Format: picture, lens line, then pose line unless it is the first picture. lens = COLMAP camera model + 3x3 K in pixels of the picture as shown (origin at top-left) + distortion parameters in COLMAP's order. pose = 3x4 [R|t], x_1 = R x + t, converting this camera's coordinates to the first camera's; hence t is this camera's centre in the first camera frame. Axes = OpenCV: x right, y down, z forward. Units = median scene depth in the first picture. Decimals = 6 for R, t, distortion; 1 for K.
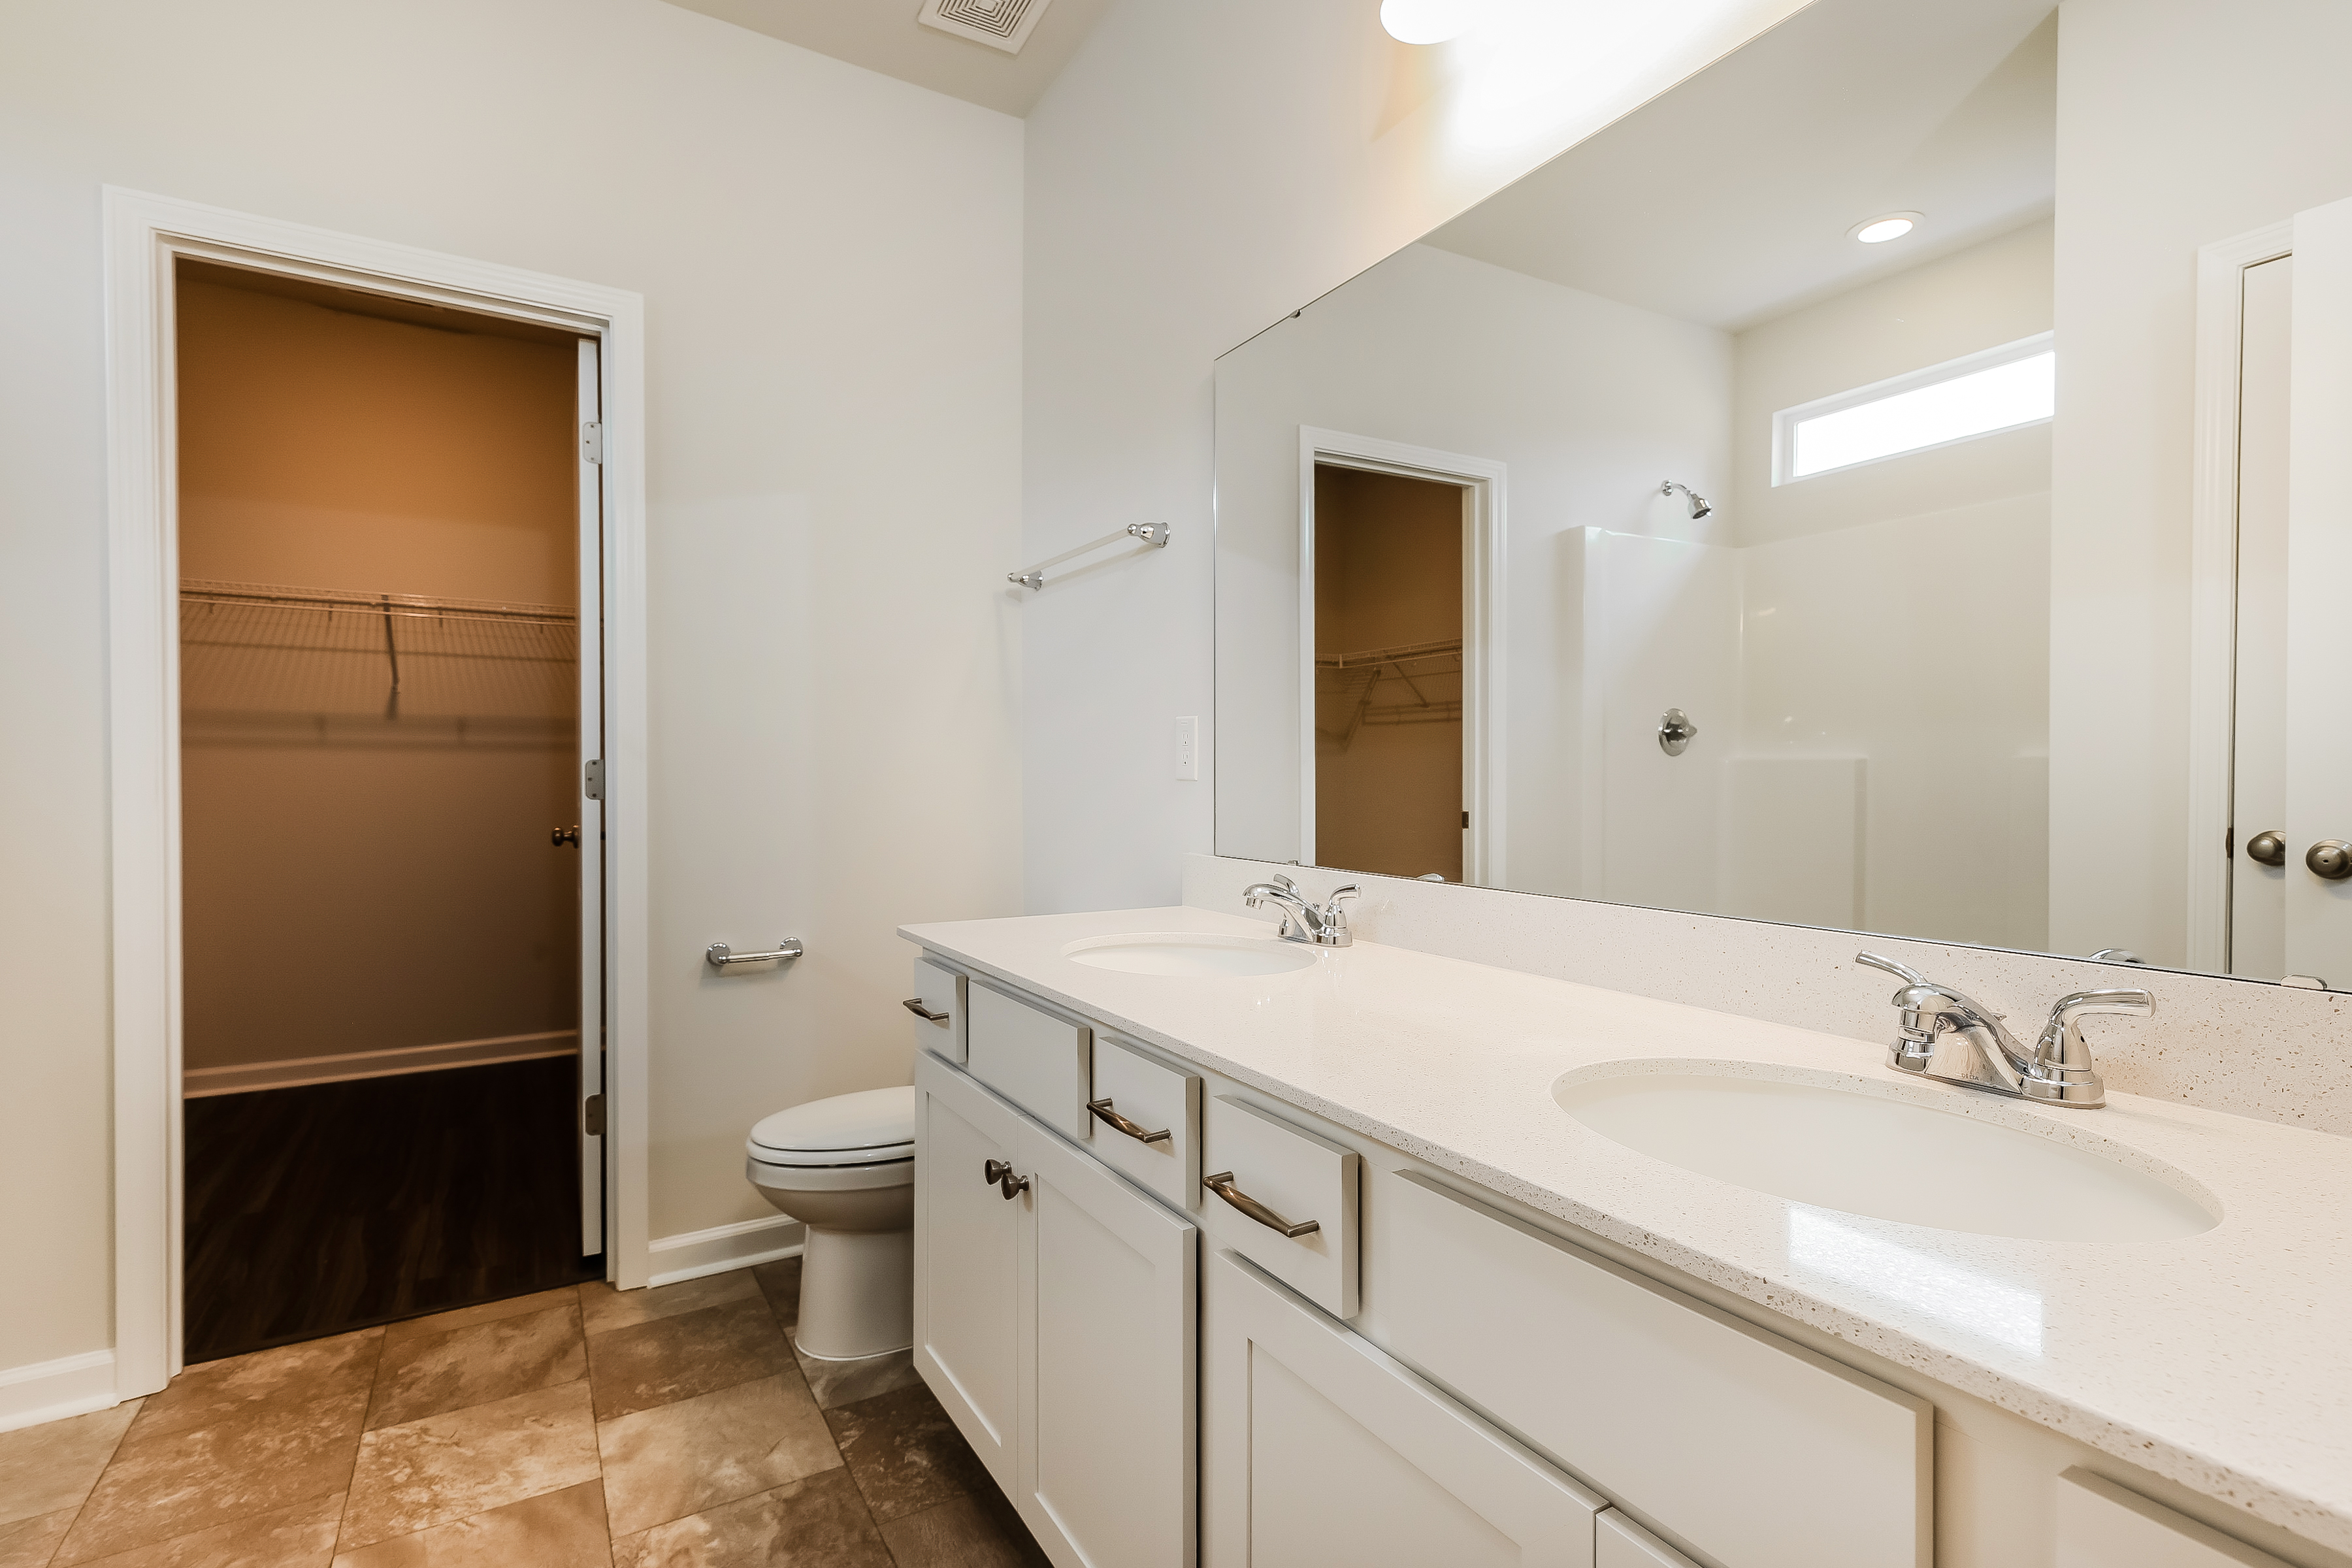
lens RADIAL K [[1134.2, 0, 1177.3], [0, 1134.2, 780.8], [0, 0, 1]] dist [-0.002134, -0.003029]
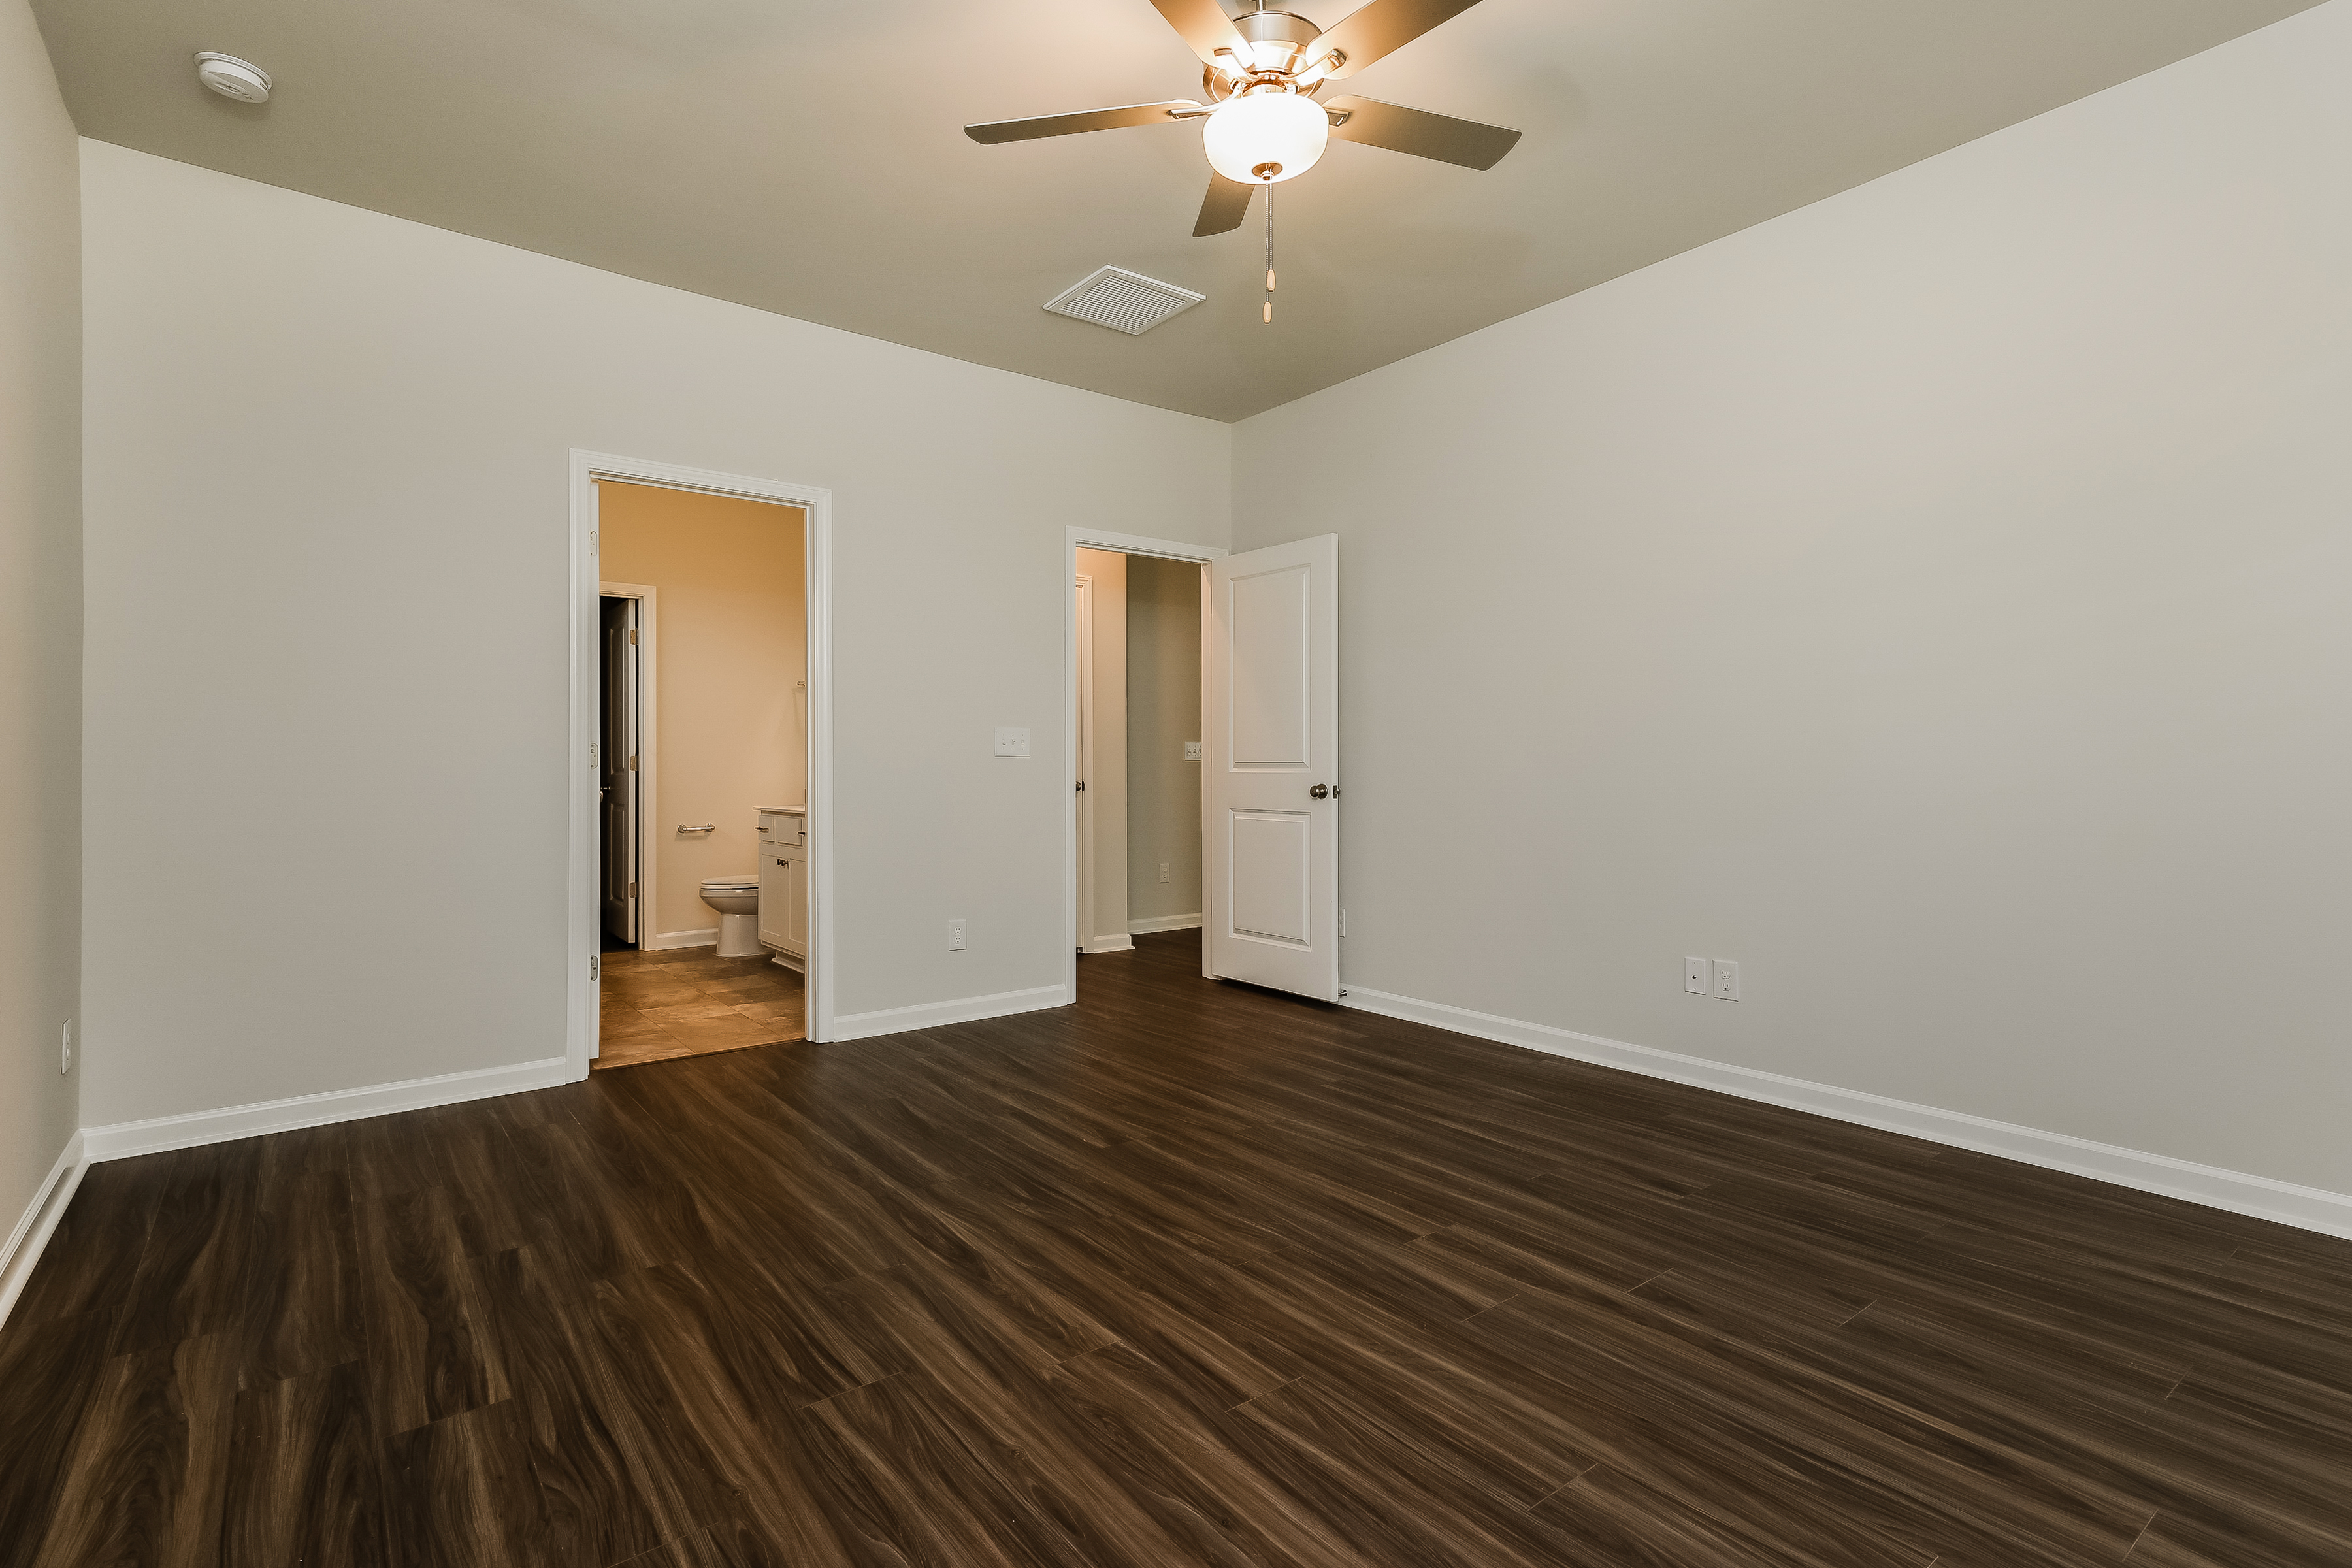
lens RADIAL K [[1134.2, 0, 1177.3], [0, 1134.2, 772.0], [0, 0, 1]] dist [-0.002134, -0.003029]
pose [[0.993455, 0.000817, 0.114225, 0.435265], [-0.000158, 0.999983, -0.005775, 0.040029], [-0.114227, 0.005719, 0.993438, -1.748579]]
